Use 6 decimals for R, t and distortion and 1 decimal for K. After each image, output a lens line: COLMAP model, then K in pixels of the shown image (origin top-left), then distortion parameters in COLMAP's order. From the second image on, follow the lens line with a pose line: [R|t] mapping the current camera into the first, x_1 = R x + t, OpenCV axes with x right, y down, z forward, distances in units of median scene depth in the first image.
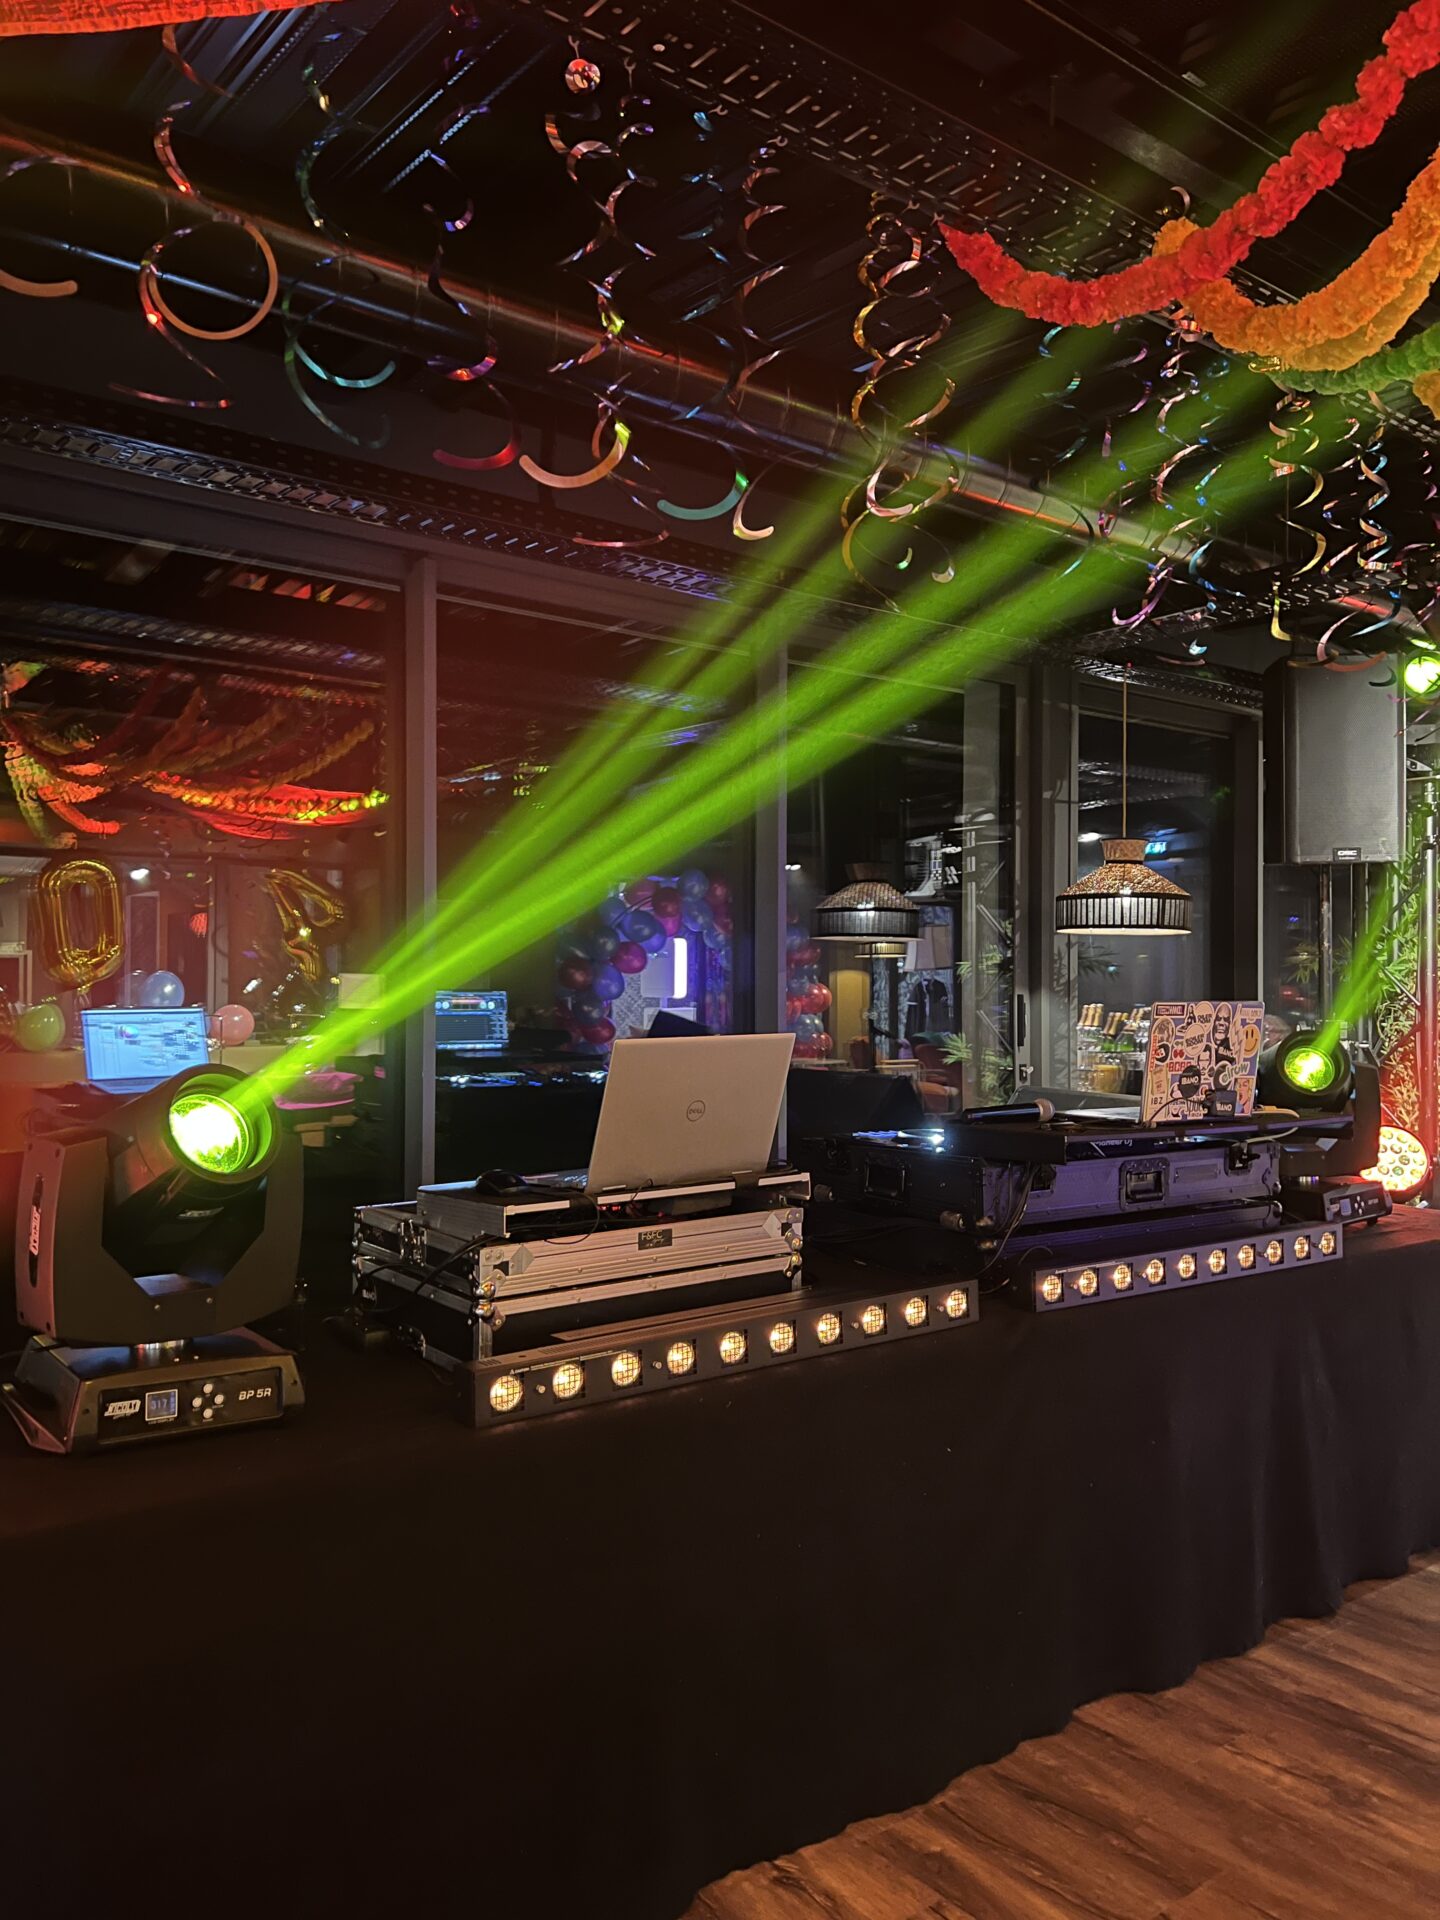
lens RADIAL K [[1442.9, 0, 710.3], [0, 1442.9, 960.4], [0, 0, 1]] dist [0.044270, -0.062189]
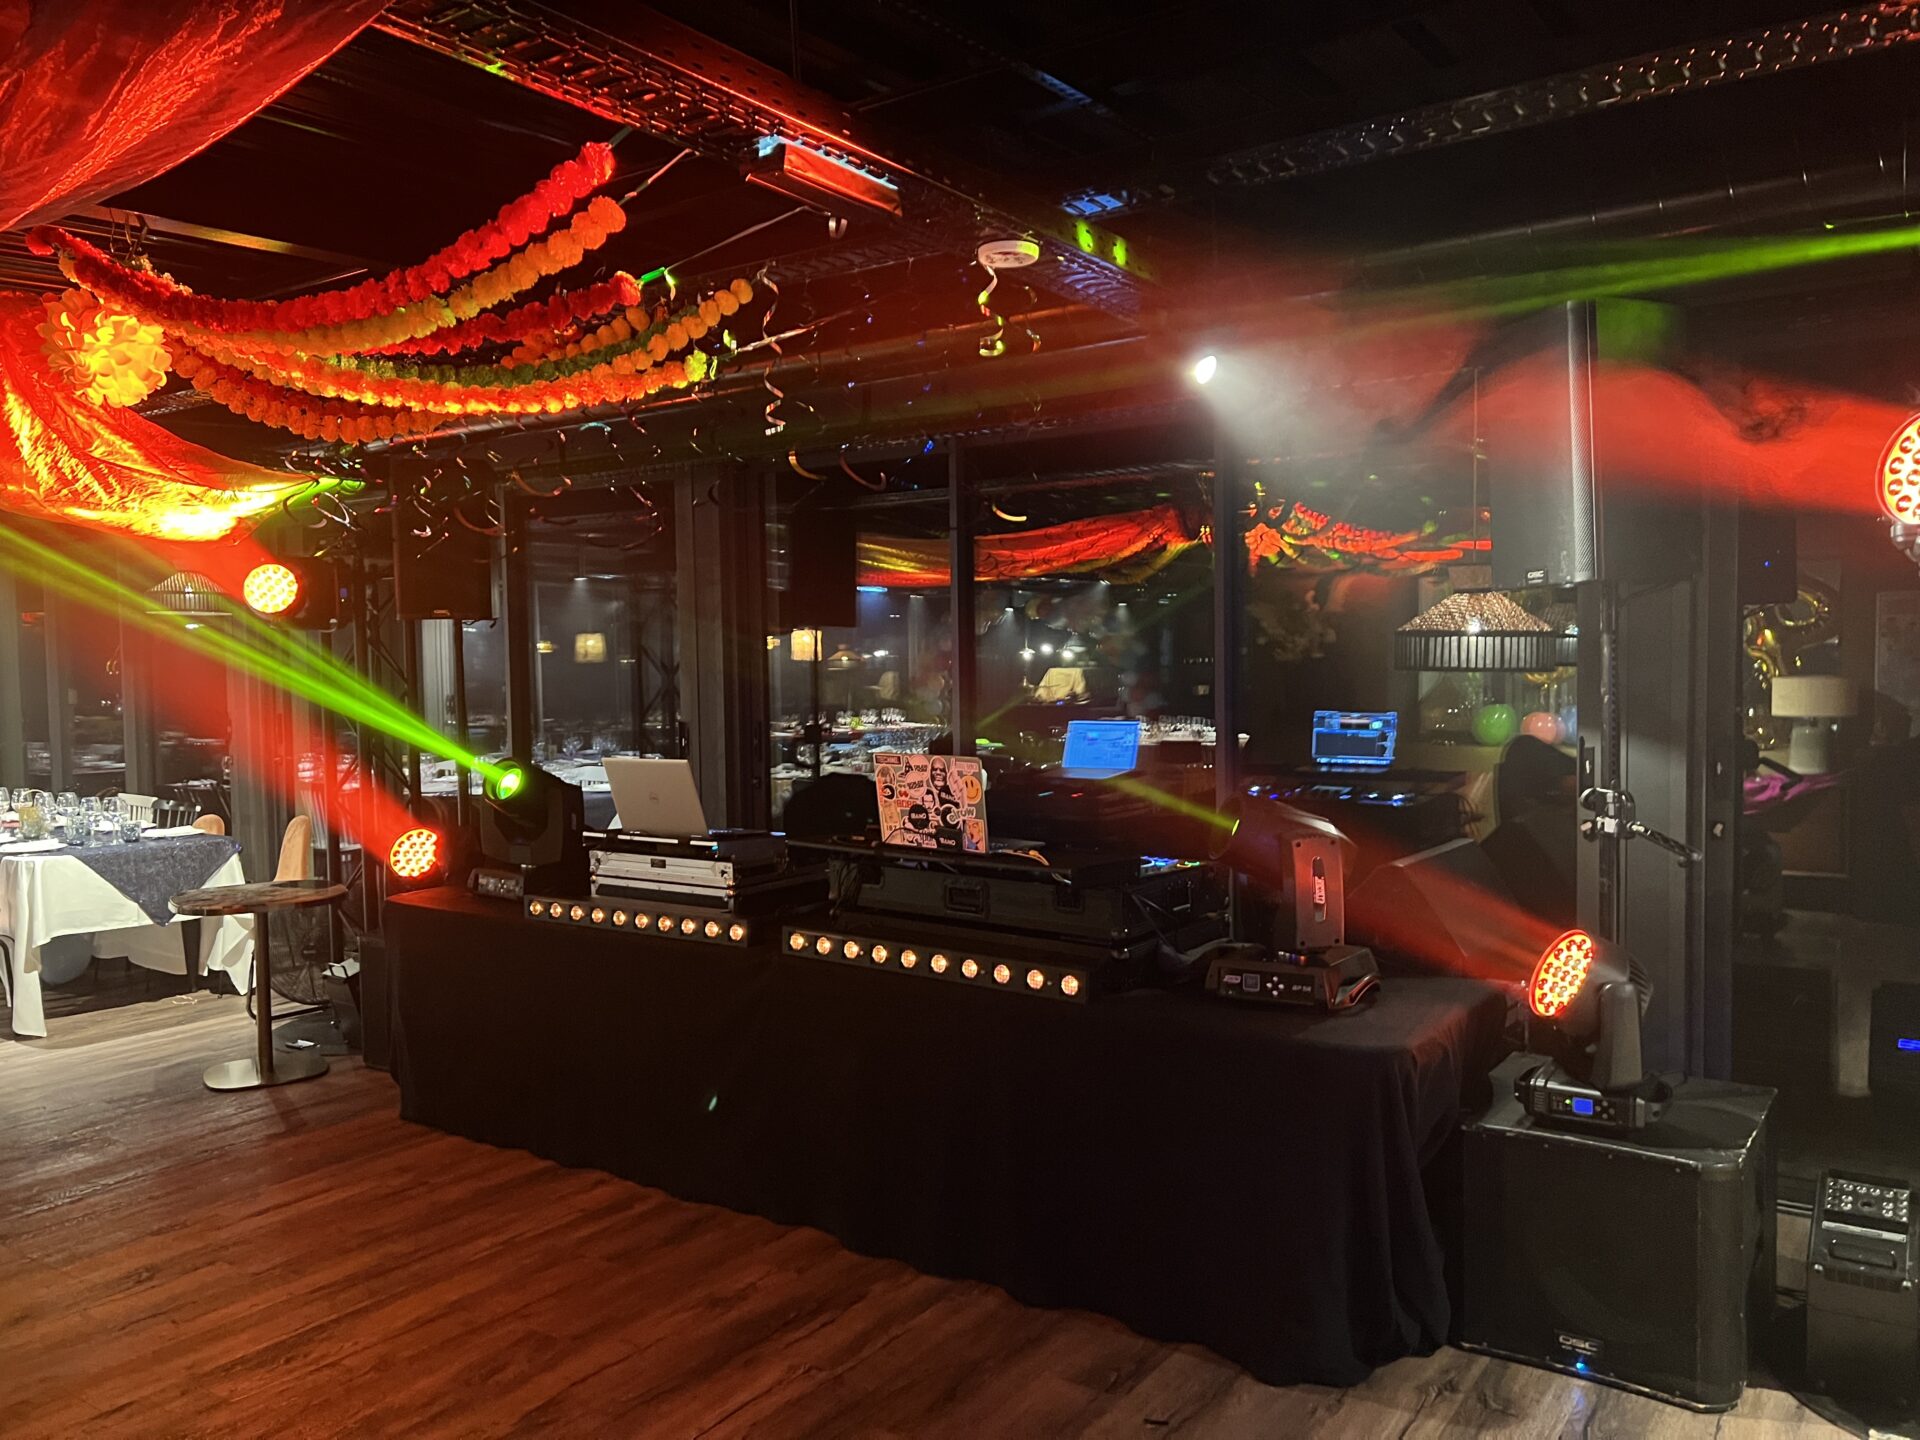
lens RADIAL K [[1442.9, 0, 973.2], [0, 1442.9, 709.2], [0, 0, 1]] dist [0.044270, -0.062189]
pose [[0.300978, 0.021699, -0.953384, 1.538000], [0.025369, 0.999205, 0.030750, -0.047870], [0.953294, -0.033441, 0.300188, 0.667416]]
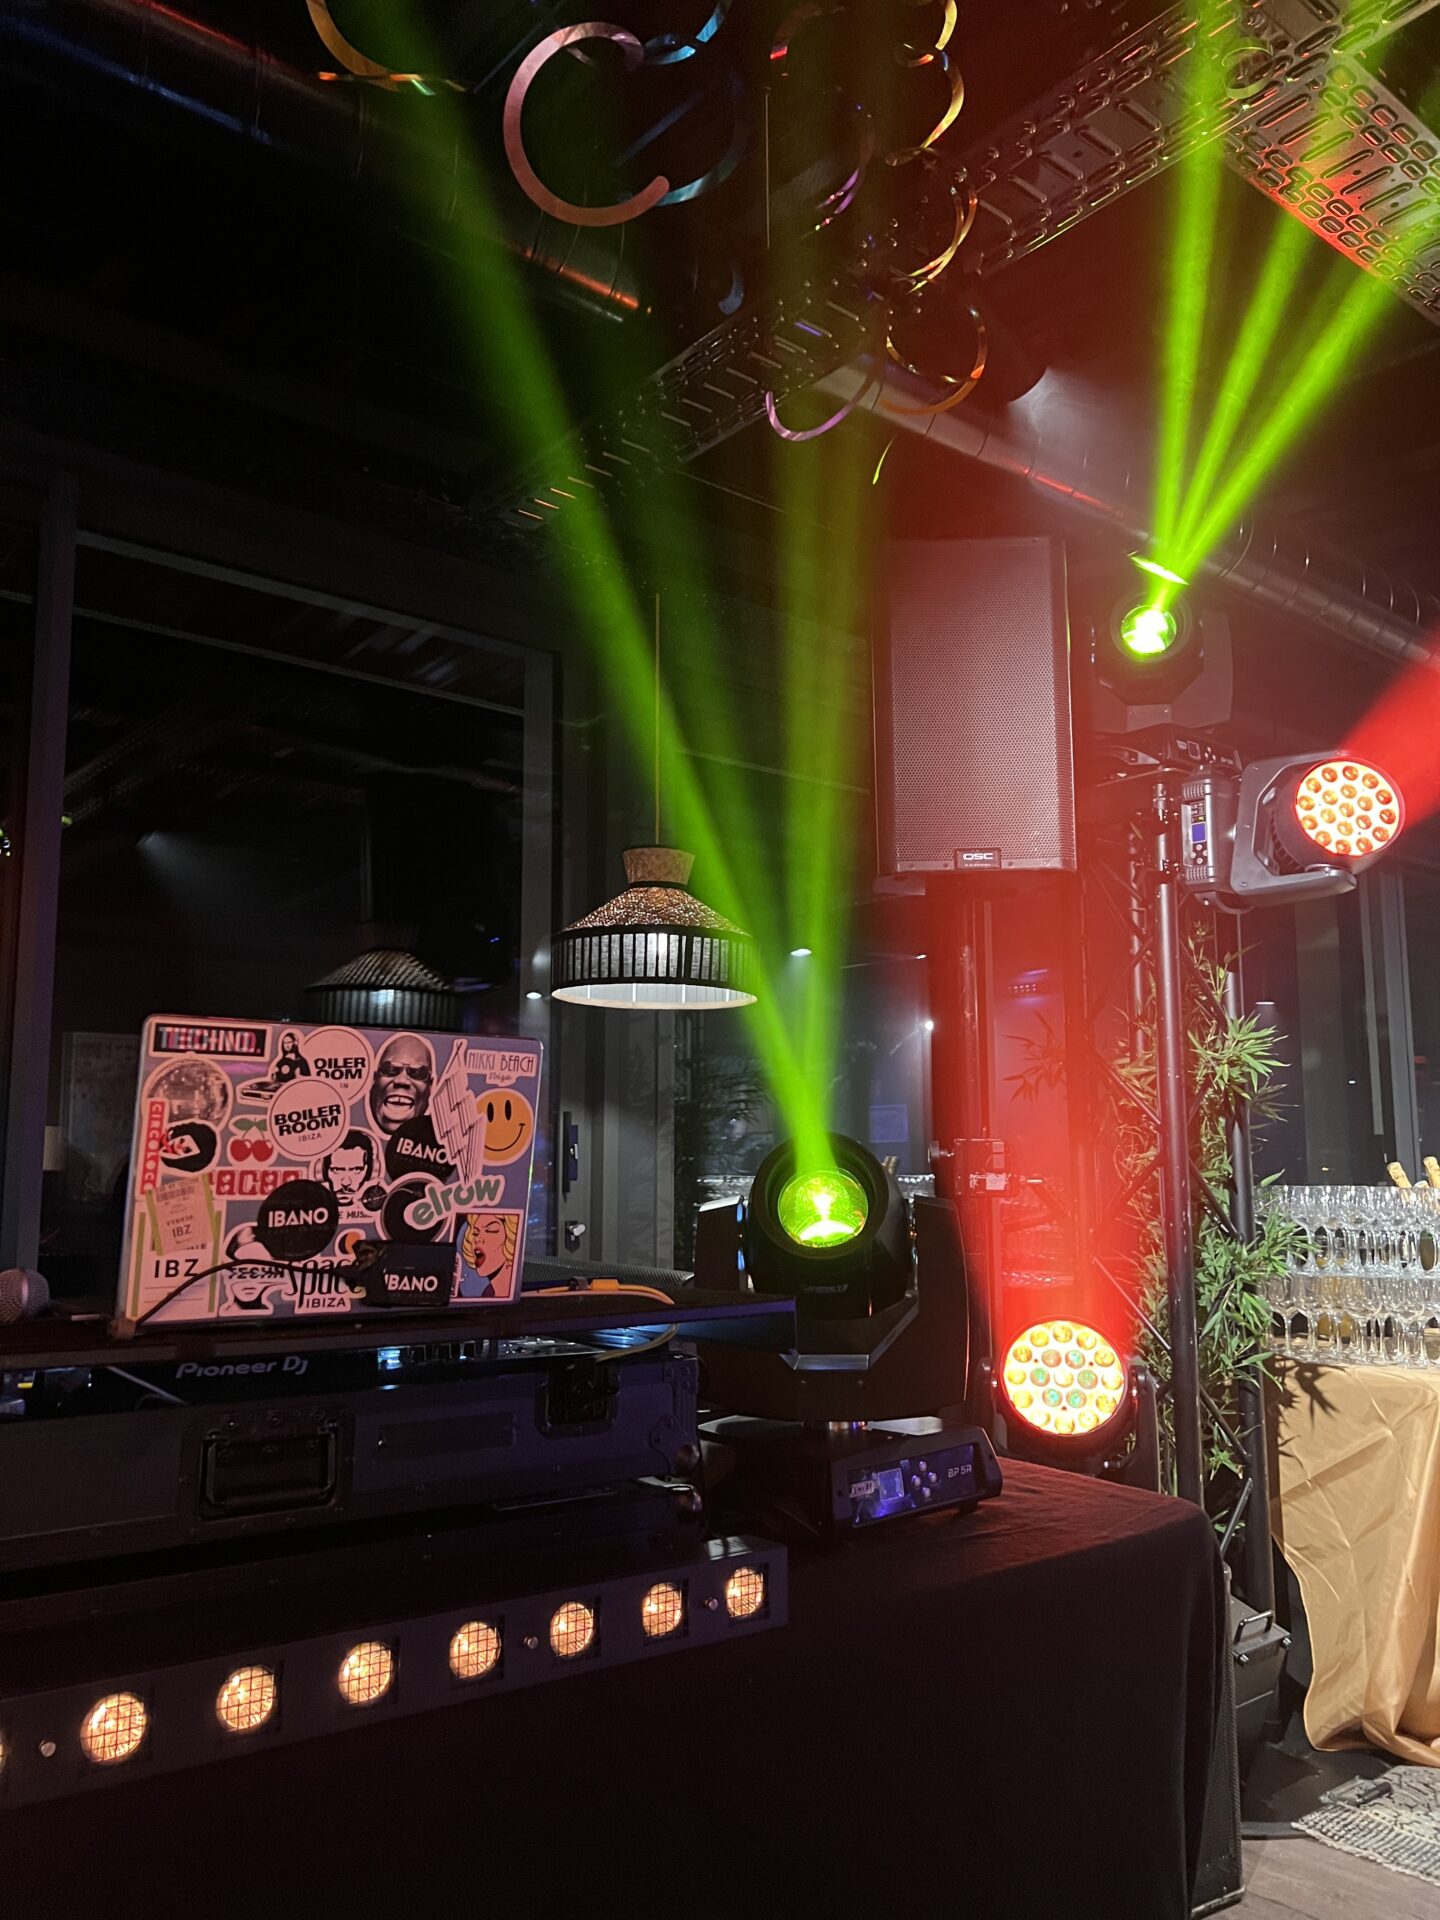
lens RADIAL K [[1442.9, 0, 722.6], [0, 1442.9, 957.6], [0, 0, 1]] dist [0.044270, -0.062189]
pose [[0.999473, -0.001888, 0.032416, 0.436601], [0.006060, 0.991616, -0.129080, 0.063127], [-0.031901, 0.129209, 0.991104, 0.574838]]
